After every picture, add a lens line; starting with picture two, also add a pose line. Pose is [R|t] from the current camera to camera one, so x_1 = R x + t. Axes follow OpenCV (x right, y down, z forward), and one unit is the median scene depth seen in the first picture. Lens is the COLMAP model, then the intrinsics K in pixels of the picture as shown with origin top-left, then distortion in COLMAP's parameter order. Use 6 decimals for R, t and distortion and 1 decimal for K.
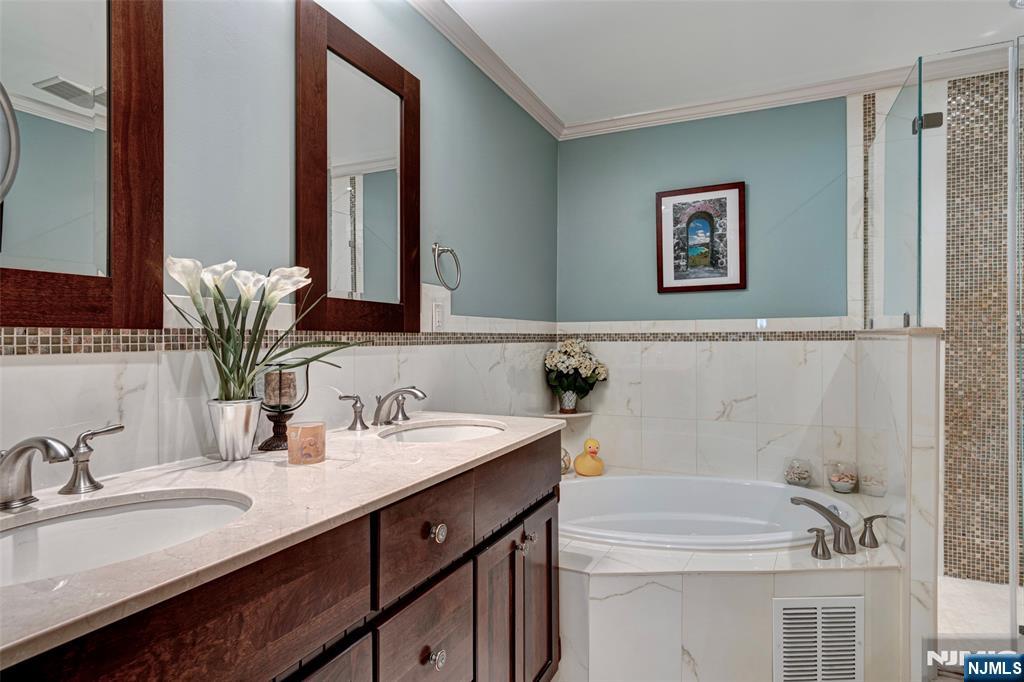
lens RADIAL K [[556.7, 0, 507.7], [0, 556.7, 340.4], [0, 0, 1]] dist [0.004213, 0.000920]
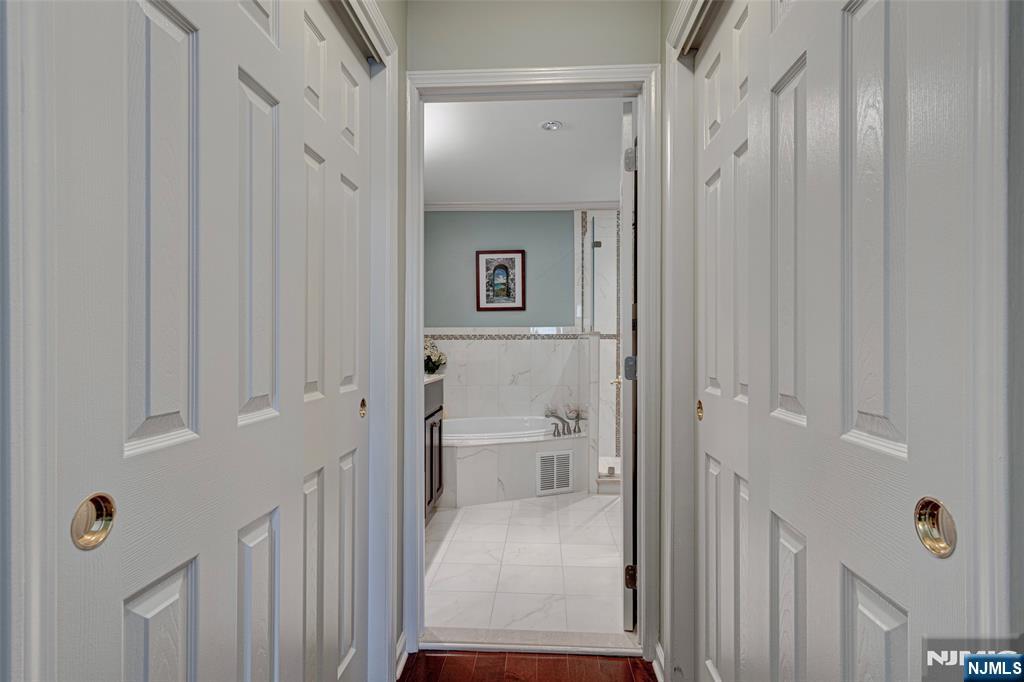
lens RADIAL K [[556.7, 0, 510.6], [0, 556.7, 342.3], [0, 0, 1]] dist [0.004213, 0.000920]
pose [[0.928532, 0.005236, 0.371215, -0.276891], [-0.001906, 0.999955, -0.009337, 0.026815], [-0.371247, 0.007962, 0.928500, -0.636541]]
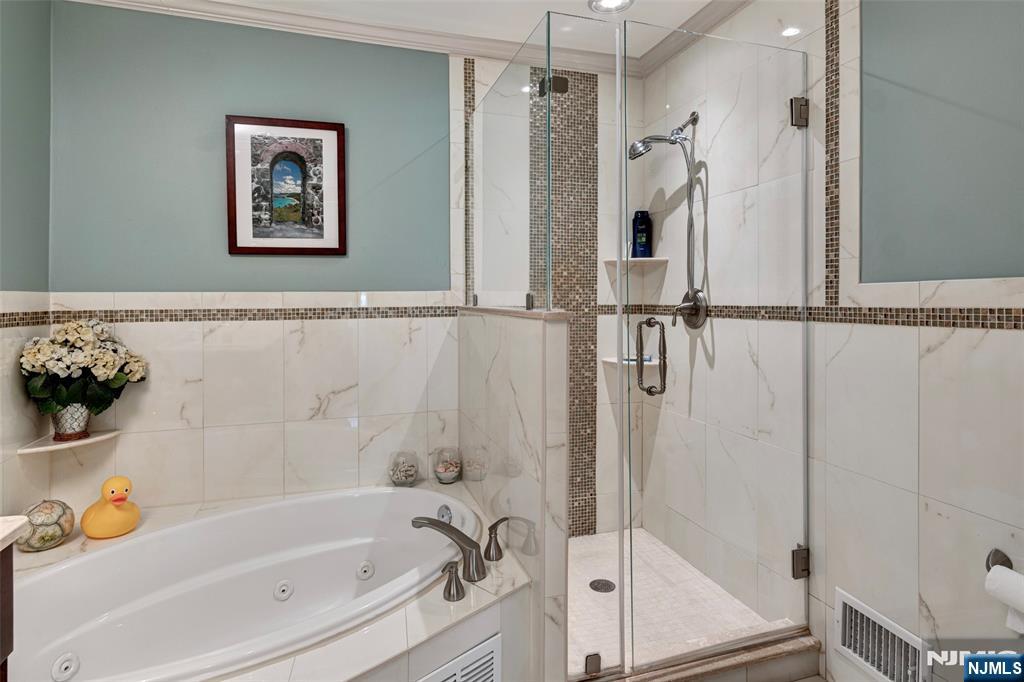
lens RADIAL K [[556.7, 0, 515.8], [0, 556.7, 298.7], [0, 0, 1]] dist [0.004213, 0.000920]
pose [[0.733354, 0.000603, 0.679847, 0.054467], [0.003552, 0.999983, -0.004719, -0.023934], [-0.679838, 0.005875, 0.733339, 0.232539]]
